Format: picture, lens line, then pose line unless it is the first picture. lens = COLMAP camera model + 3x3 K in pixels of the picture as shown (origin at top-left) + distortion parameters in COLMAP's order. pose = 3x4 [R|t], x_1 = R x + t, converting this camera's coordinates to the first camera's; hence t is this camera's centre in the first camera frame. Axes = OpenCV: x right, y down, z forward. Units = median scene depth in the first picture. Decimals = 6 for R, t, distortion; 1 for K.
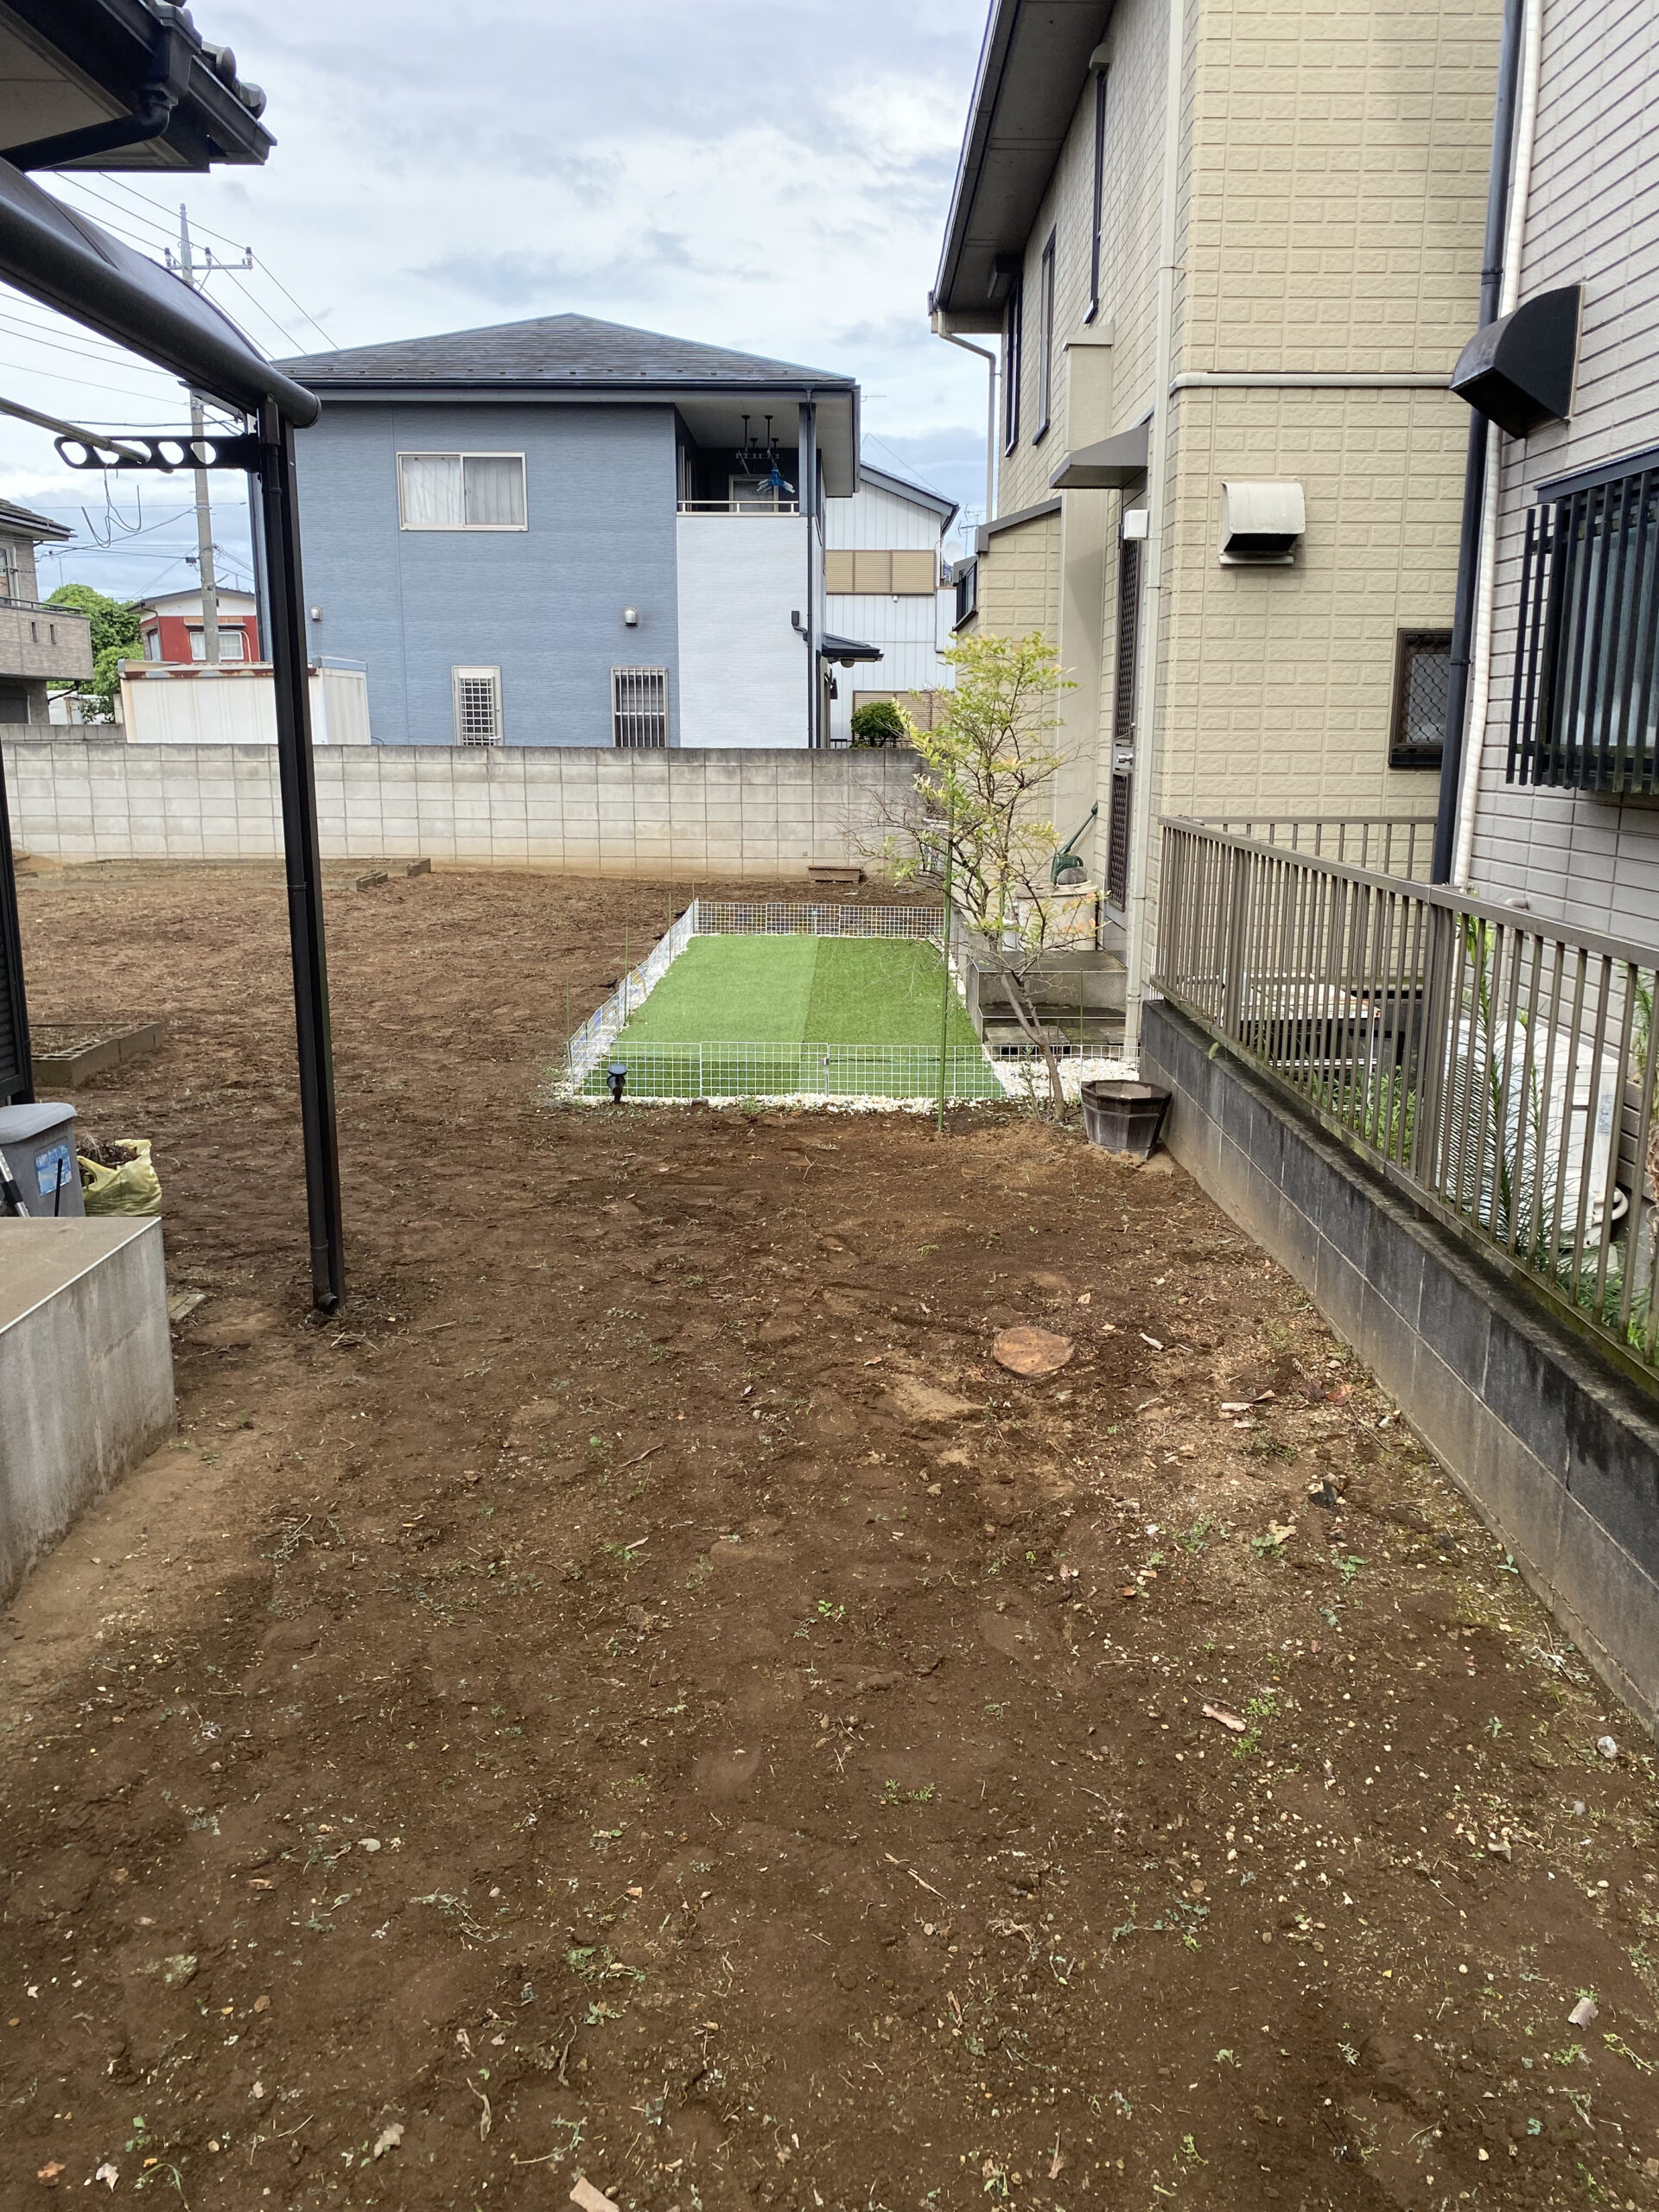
lens RADIAL K [[1676.1, 0, 829.5], [0, 1676.1, 1106.0], [0, 0, 1]] dist [0.010746, -0.009937]
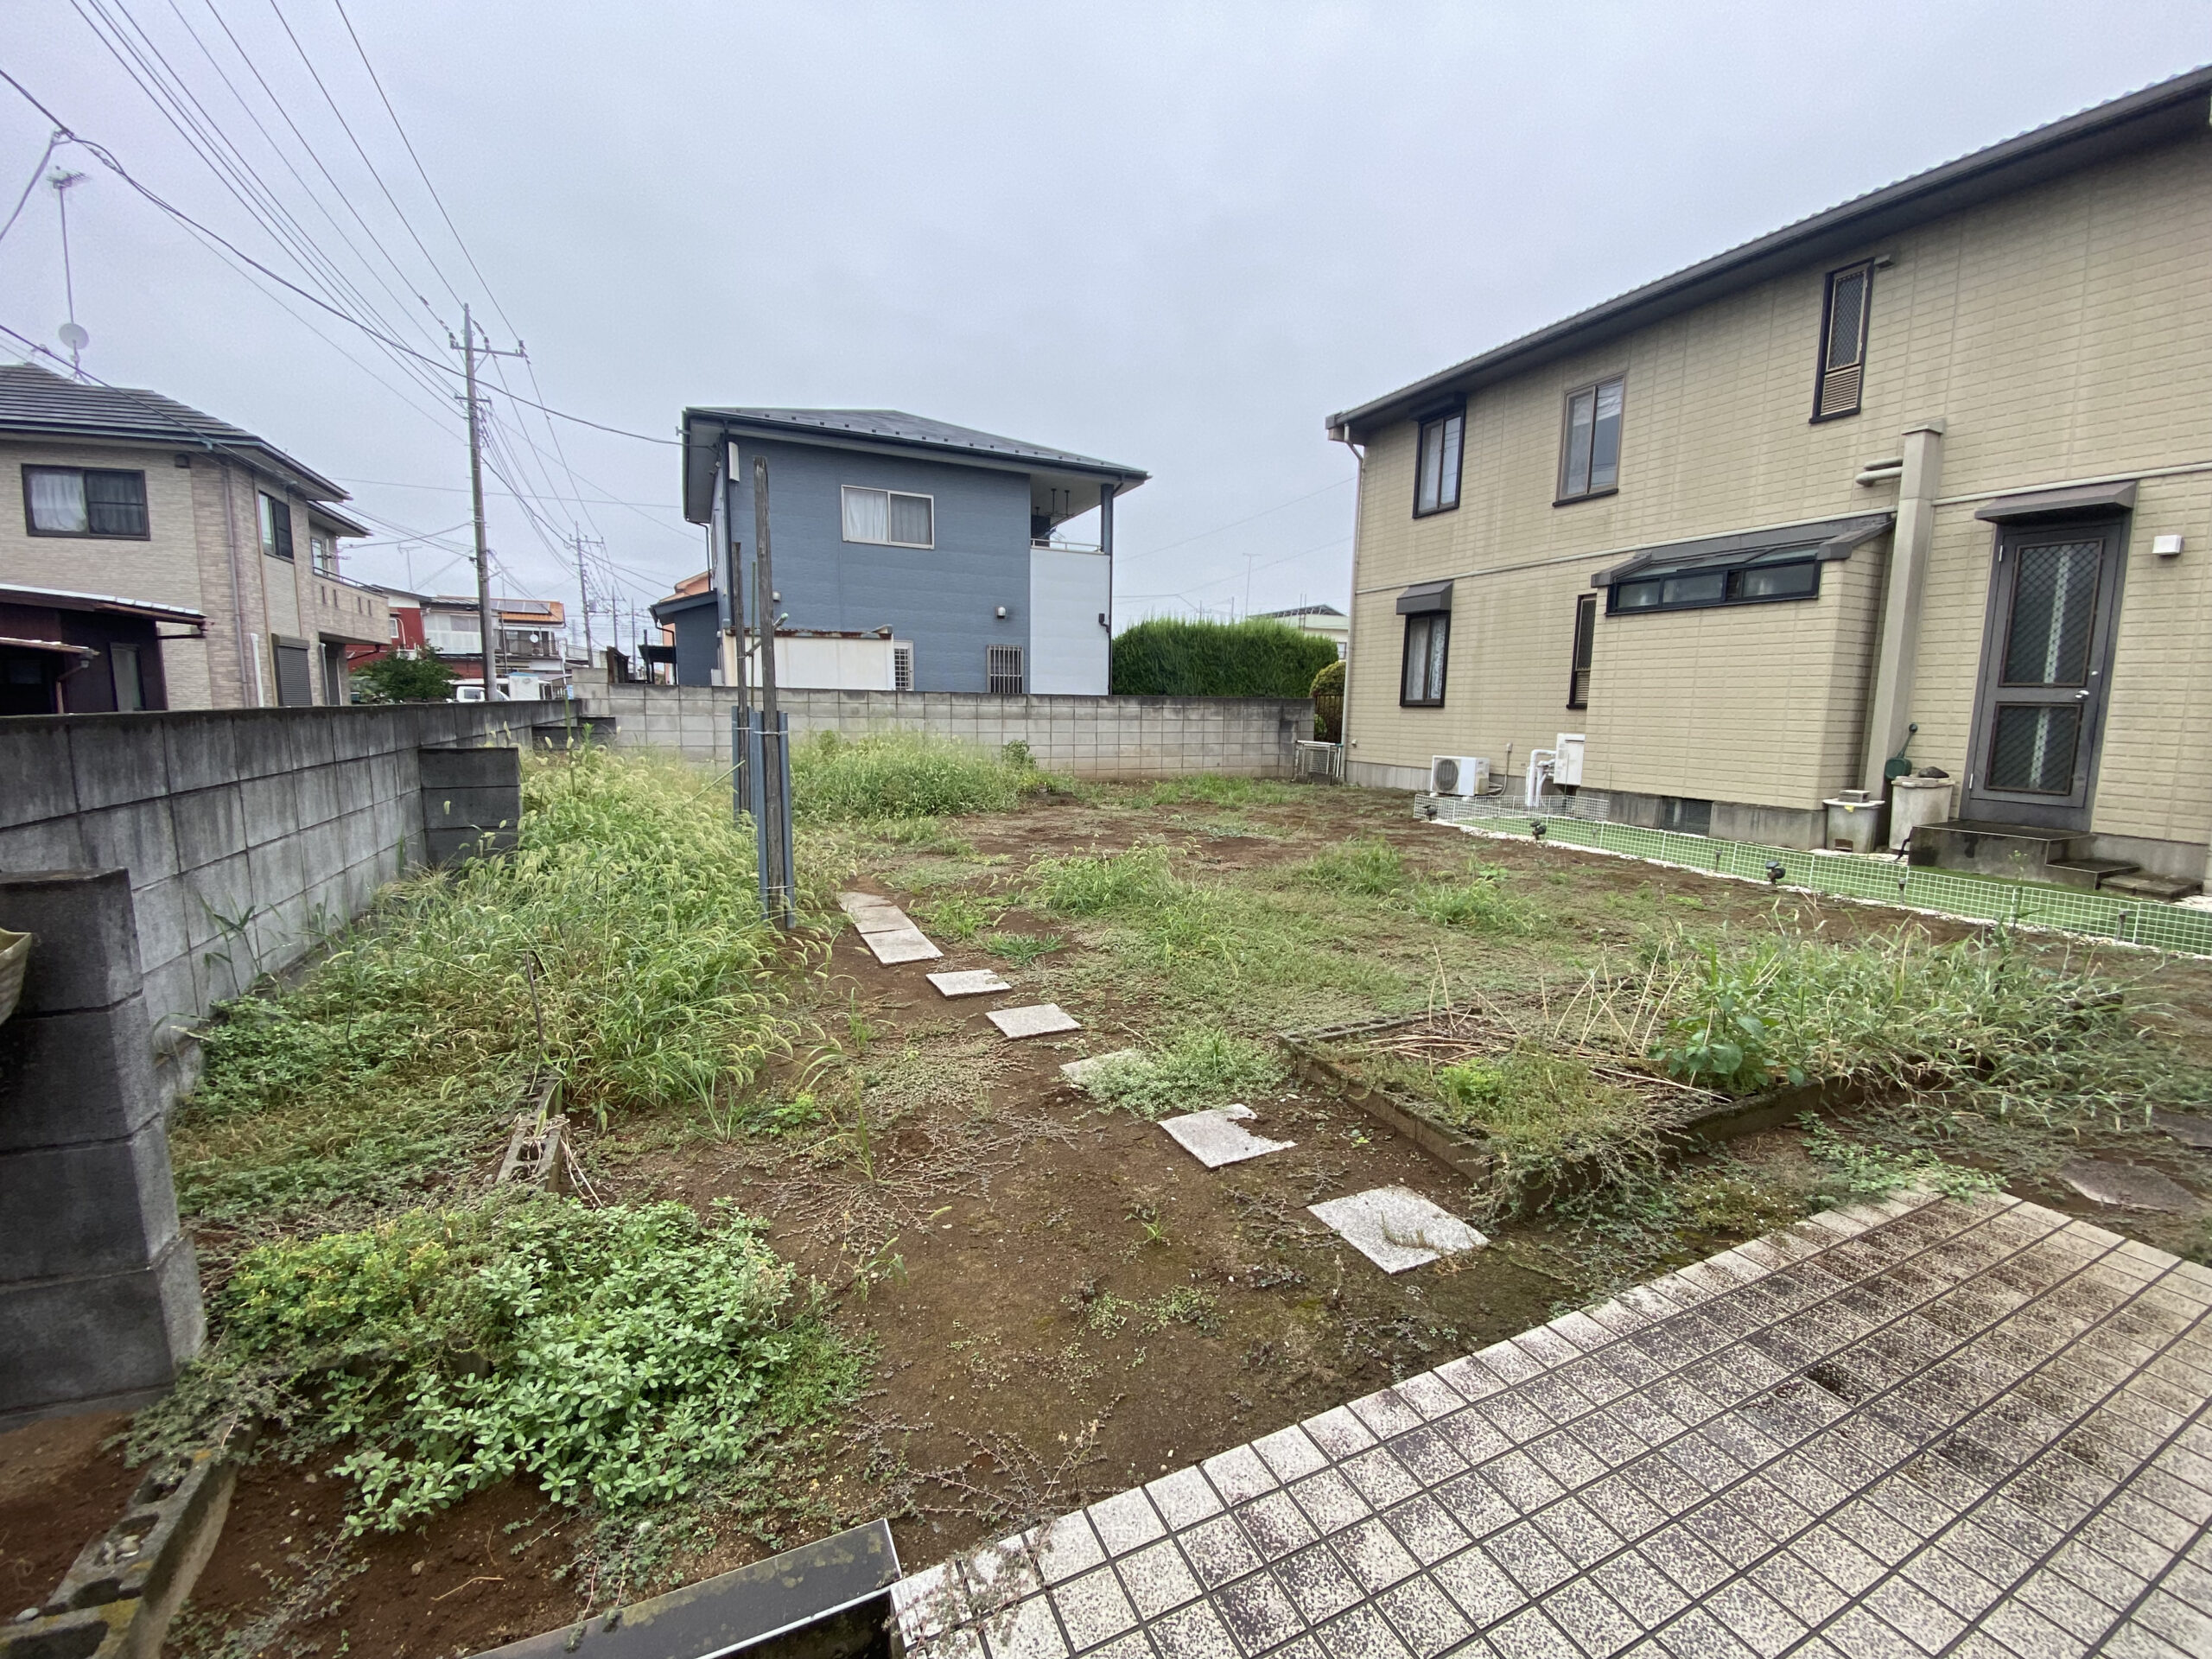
lens RADIAL K [[891.7, 0, 1099.9], [0, 891.7, 831.3], [0, 0, 1]] dist [0.021554, -0.019705]
pose [[0.906039, -0.050826, 0.420131, -0.483101], [0.081845, 0.995063, -0.056126, -0.056156], [-0.415205, 0.085238, 0.905726, 0.325953]]
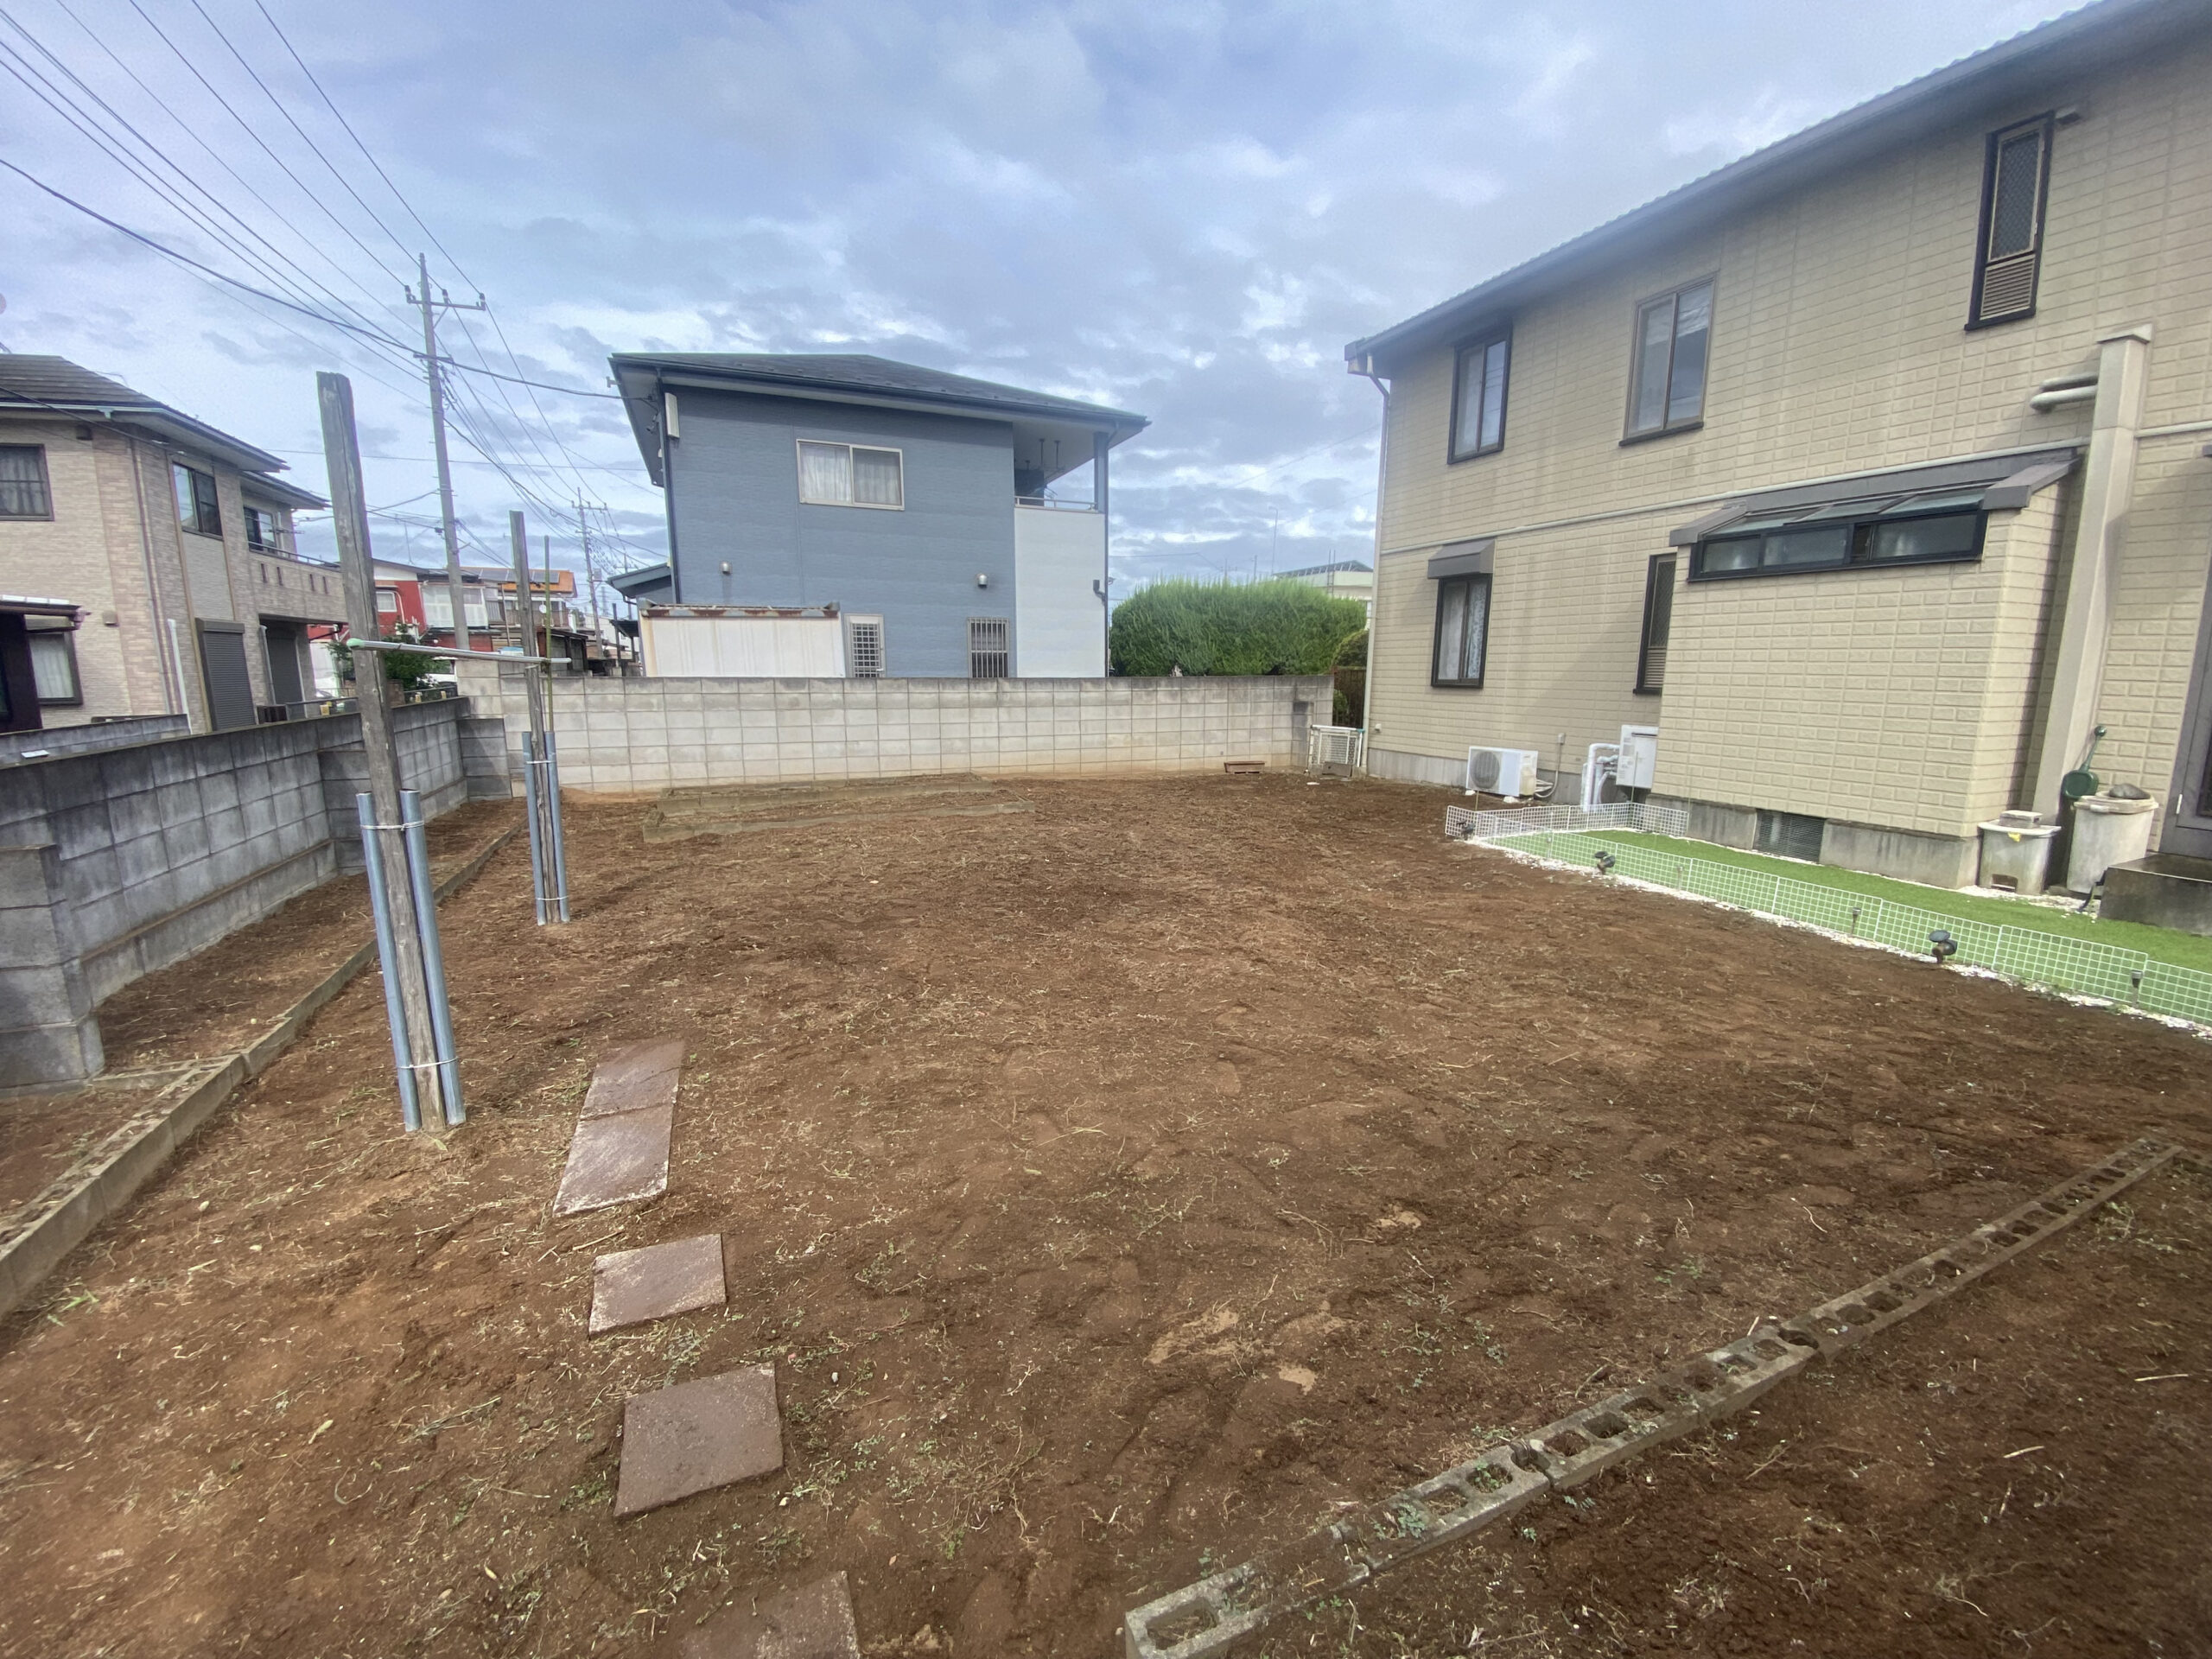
lens RADIAL K [[891.7, 0, 1099.9], [0, 891.7, 831.3], [0, 0, 1]] dist [0.021554, -0.019705]
pose [[0.918874, -0.075343, 0.387291, -0.408943], [0.088195, 0.995983, -0.015493, -0.090611], [-0.384568, 0.048393, 0.921827, 0.396245]]
